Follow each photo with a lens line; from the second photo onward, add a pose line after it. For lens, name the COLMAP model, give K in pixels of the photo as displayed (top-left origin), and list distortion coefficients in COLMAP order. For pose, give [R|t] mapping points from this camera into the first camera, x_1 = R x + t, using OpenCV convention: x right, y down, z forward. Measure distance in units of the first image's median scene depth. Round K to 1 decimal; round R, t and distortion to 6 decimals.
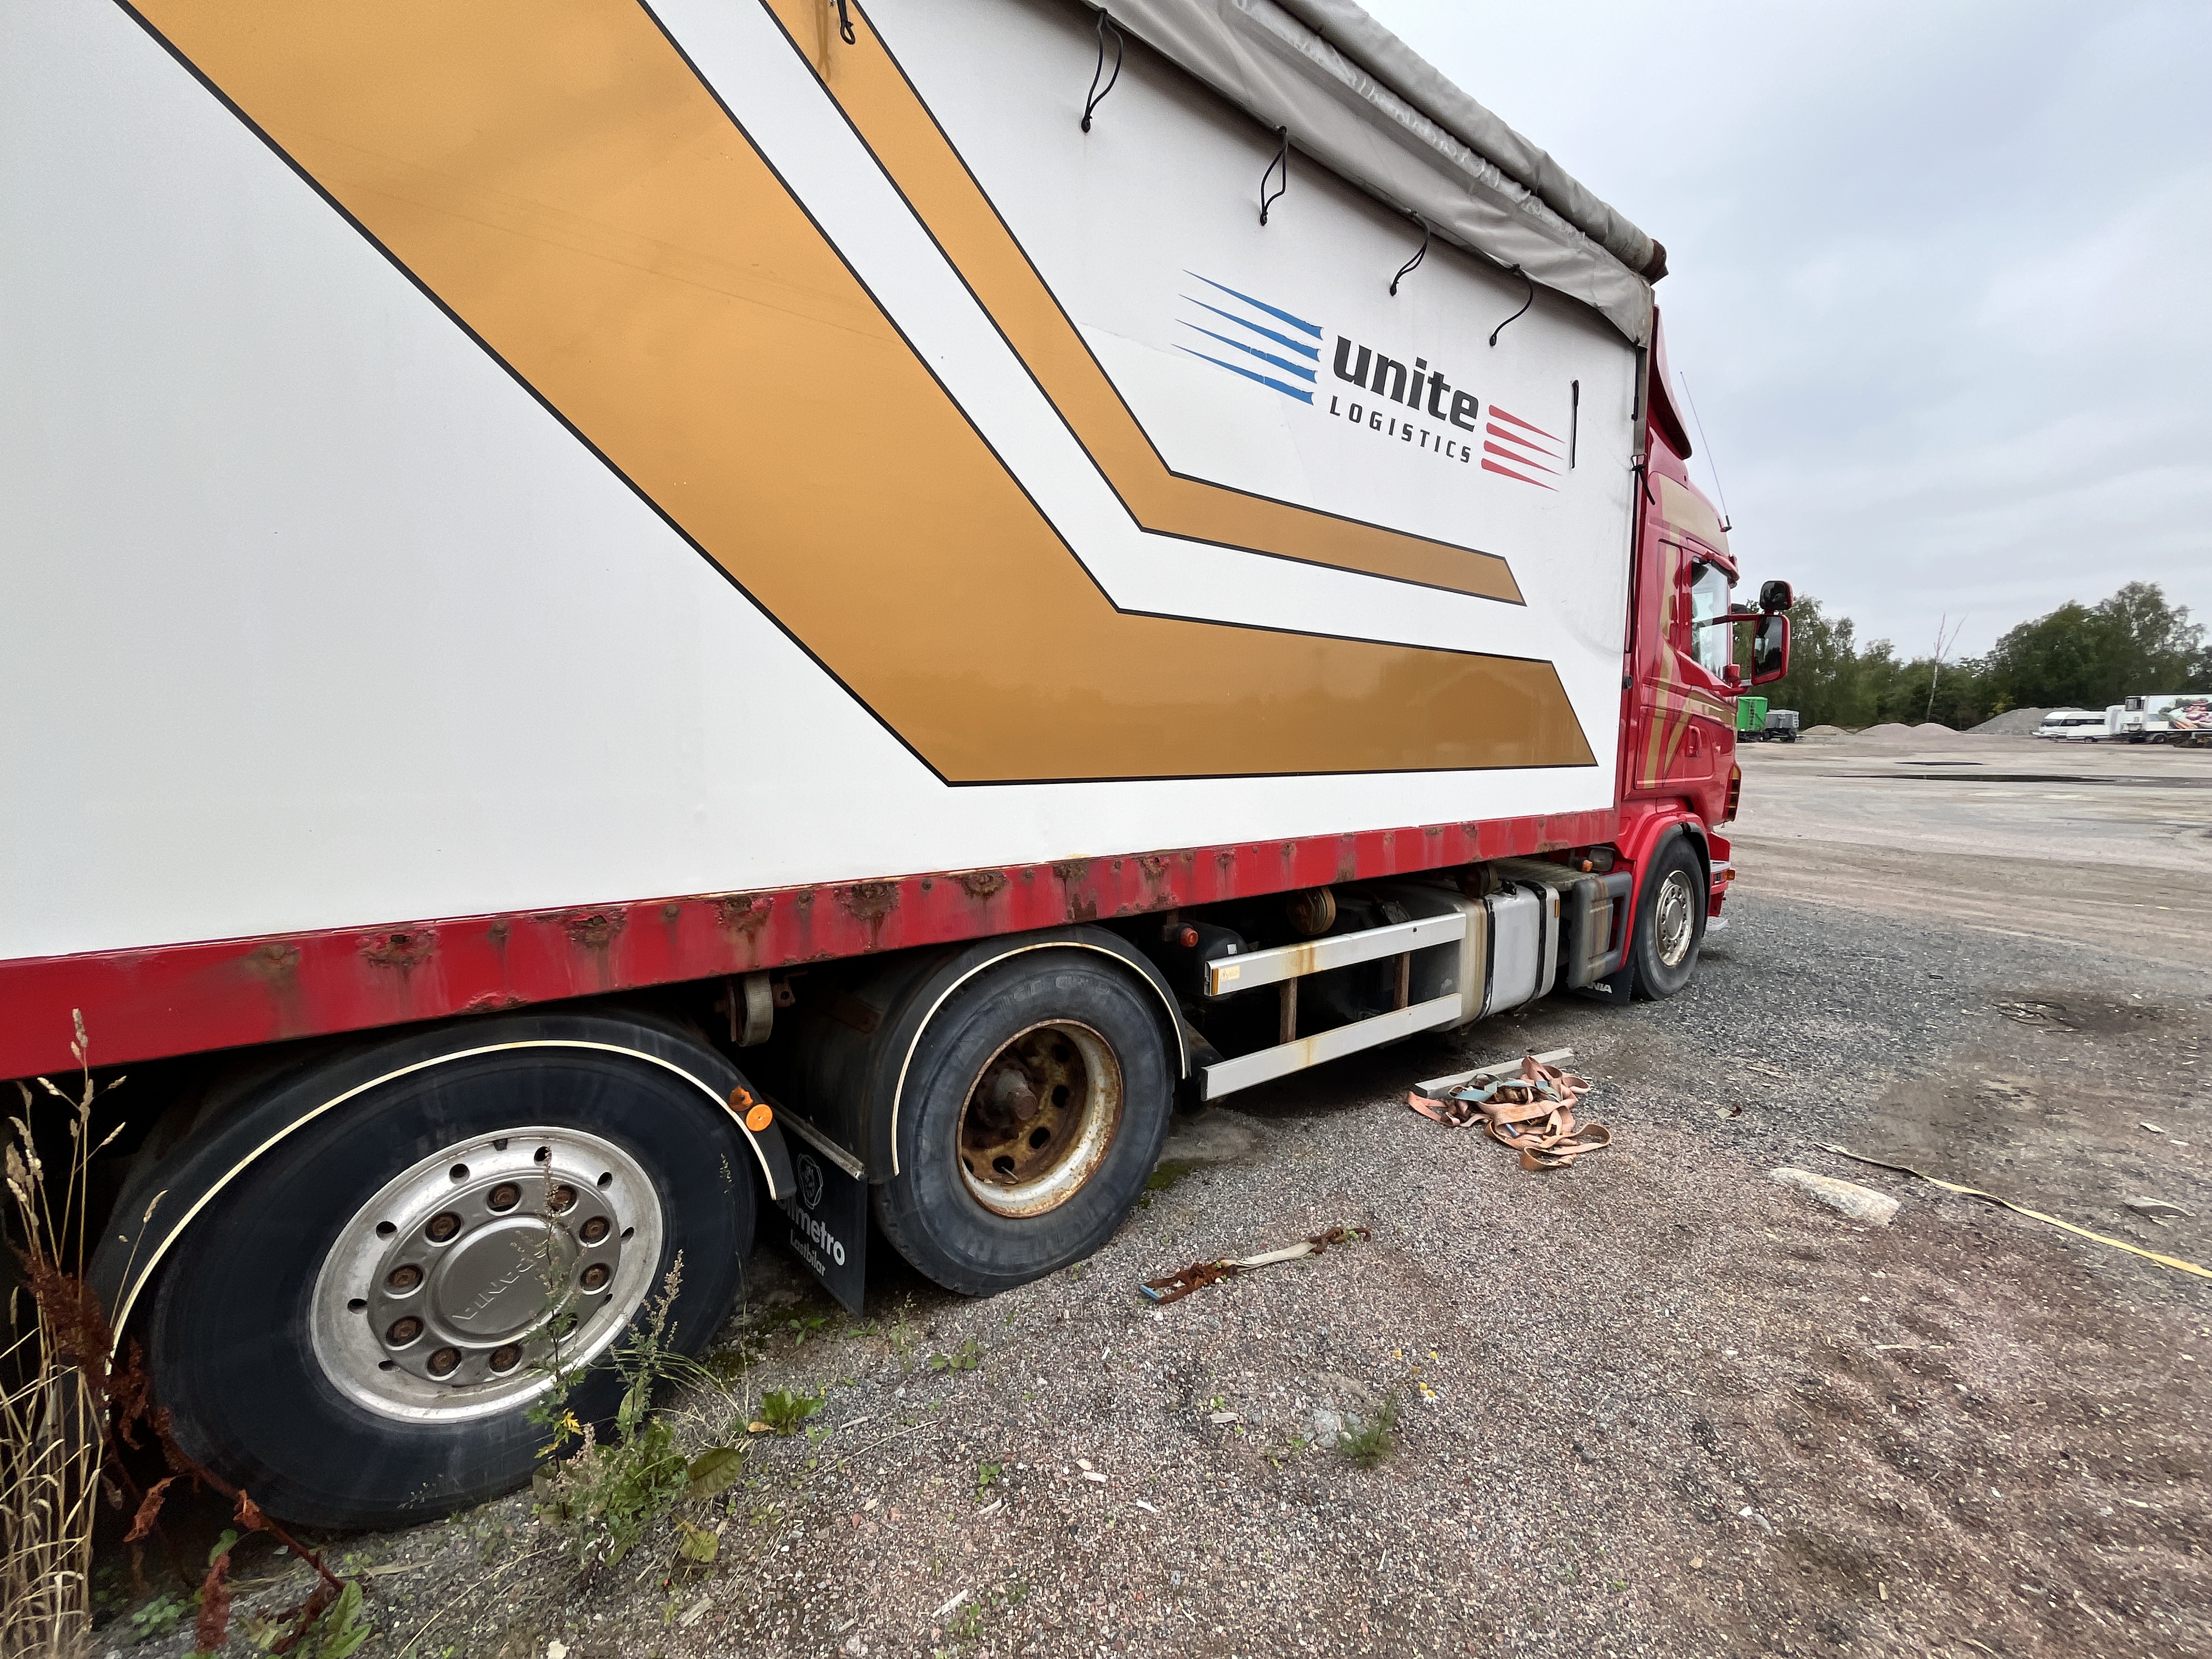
lens RADIAL K [[899.6, 0, 1100.8], [0, 899.6, 831.0], [0, 0, 1]] dist [-0.004590, 0.000463]
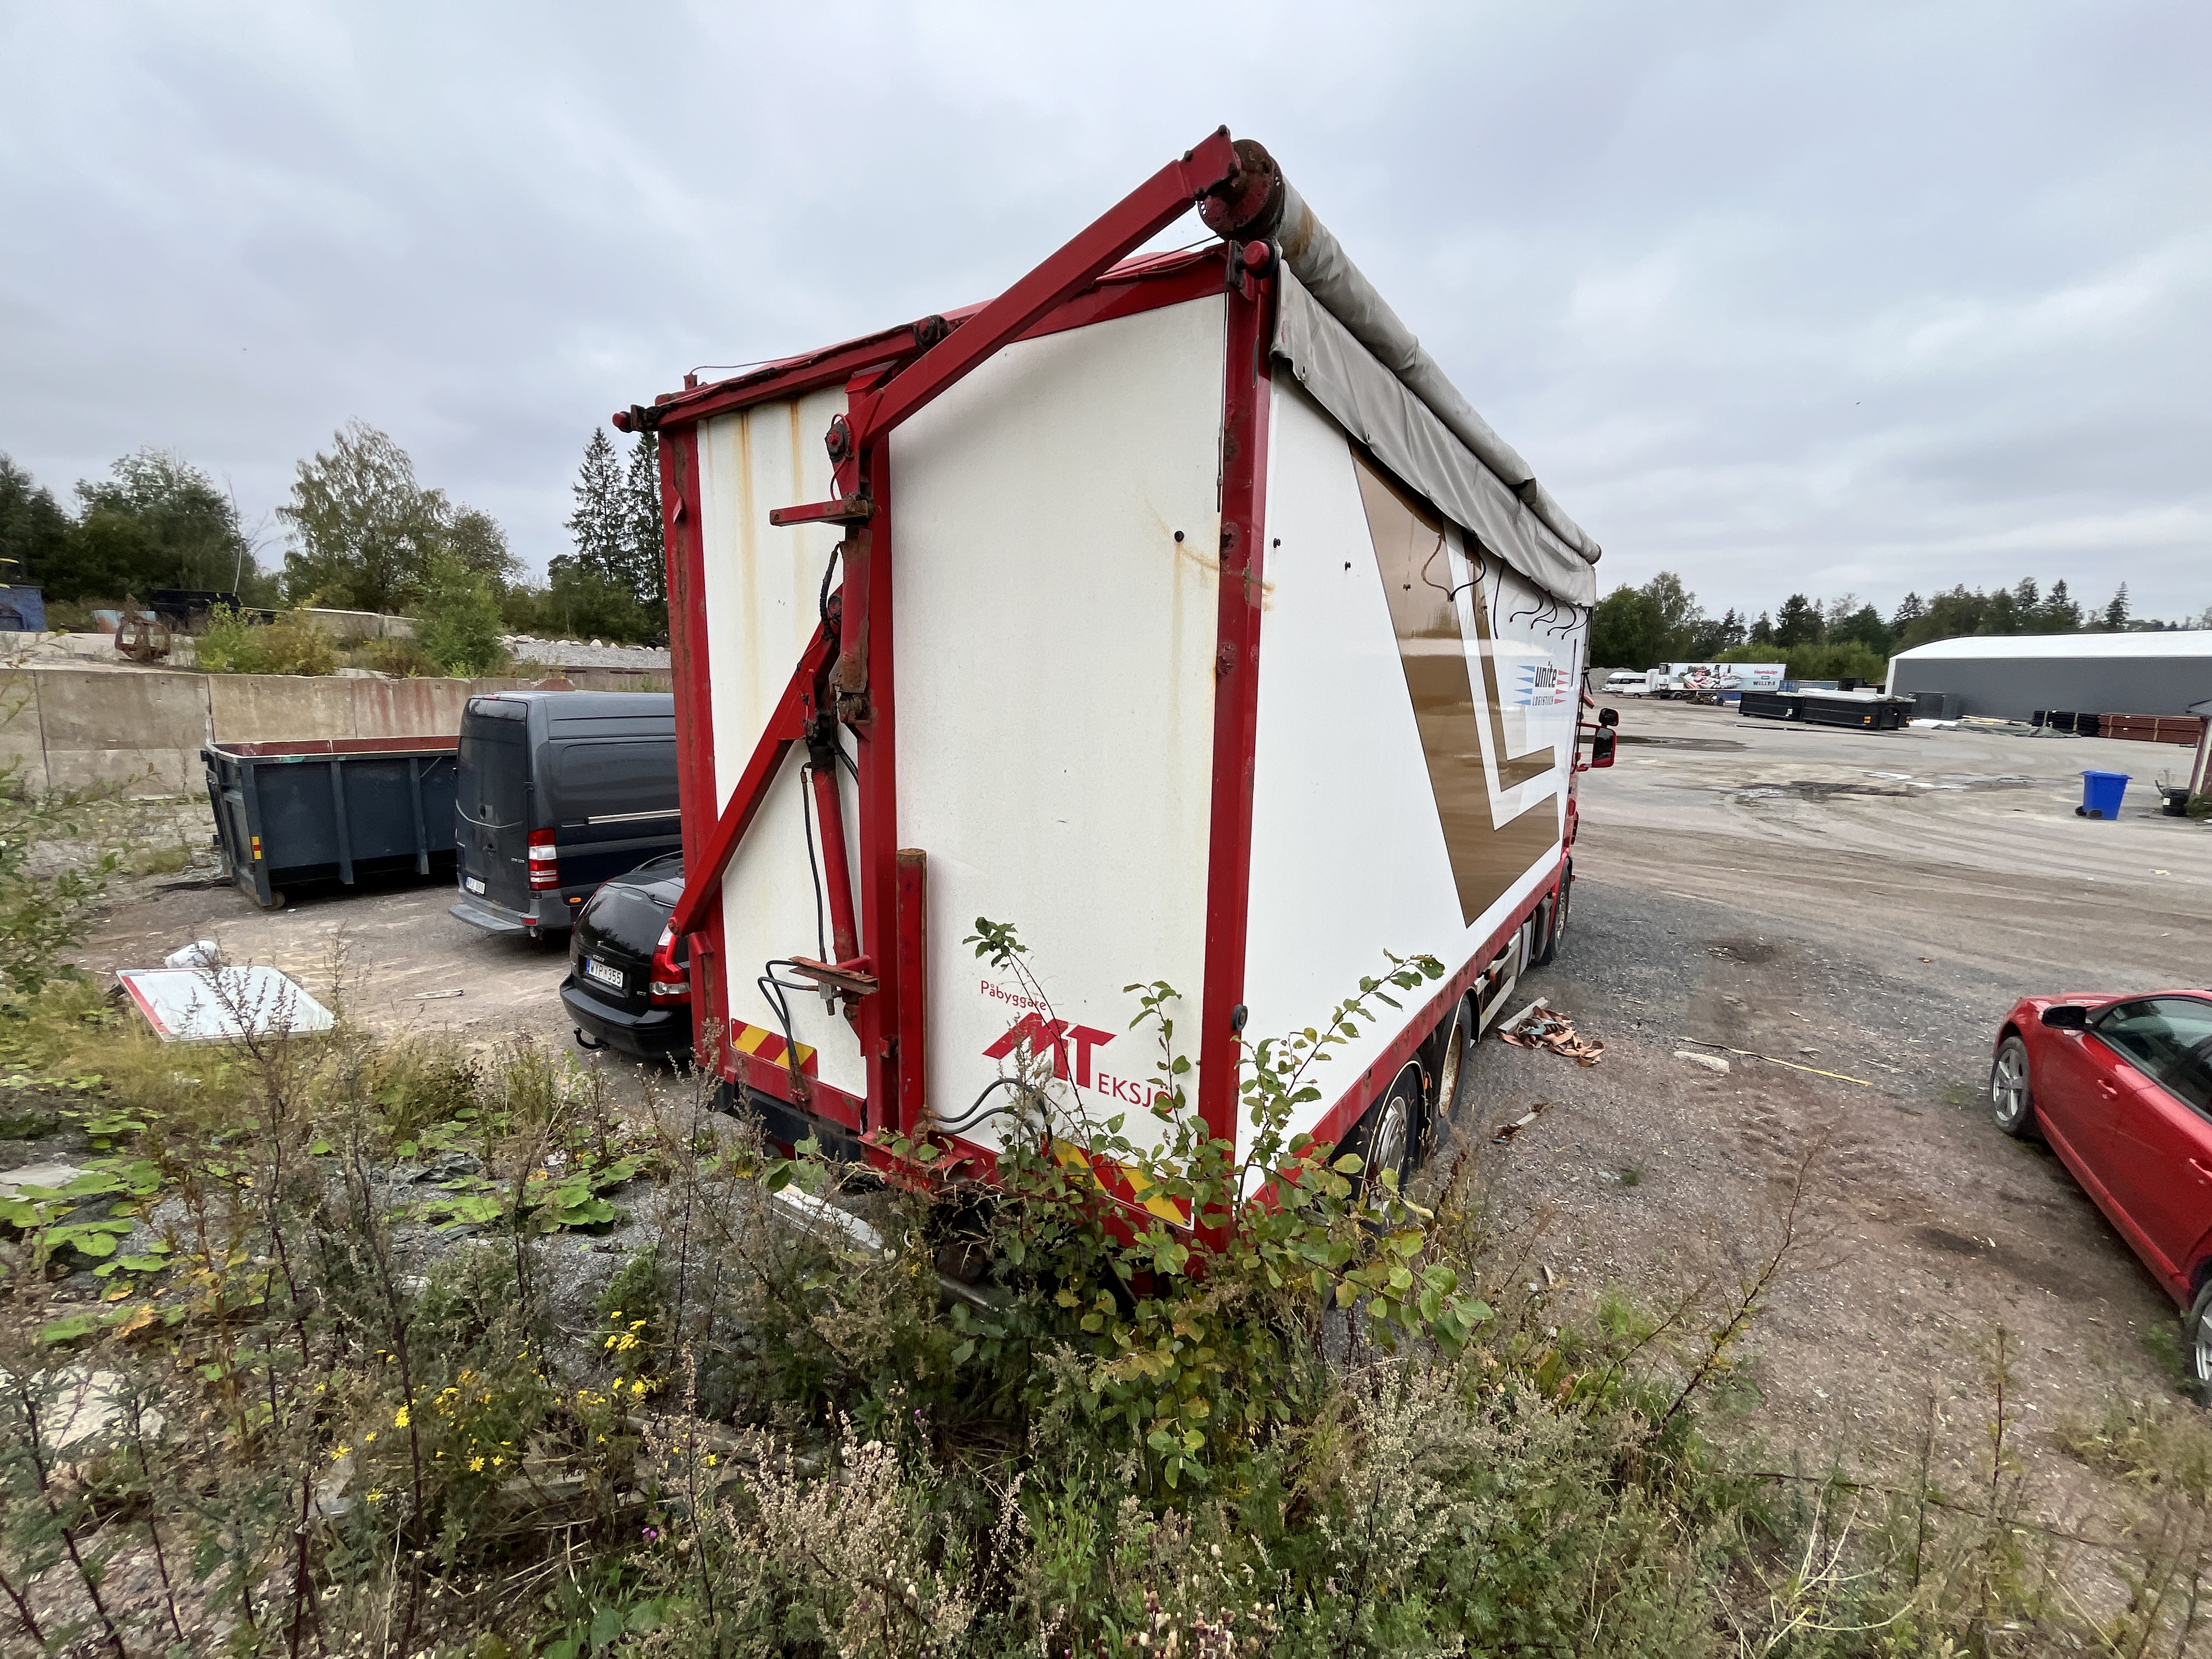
lens RADIAL K [[899.6, 0, 1100.3], [0, 899.6, 835.6], [0, 0, 1]] dist [-0.004590, 0.000463]
pose [[0.951988, -0.038718, 0.303678, -0.928636], [0.014898, 0.996654, 0.080366, -0.258961], [-0.305773, -0.071983, 0.949379, -0.447957]]
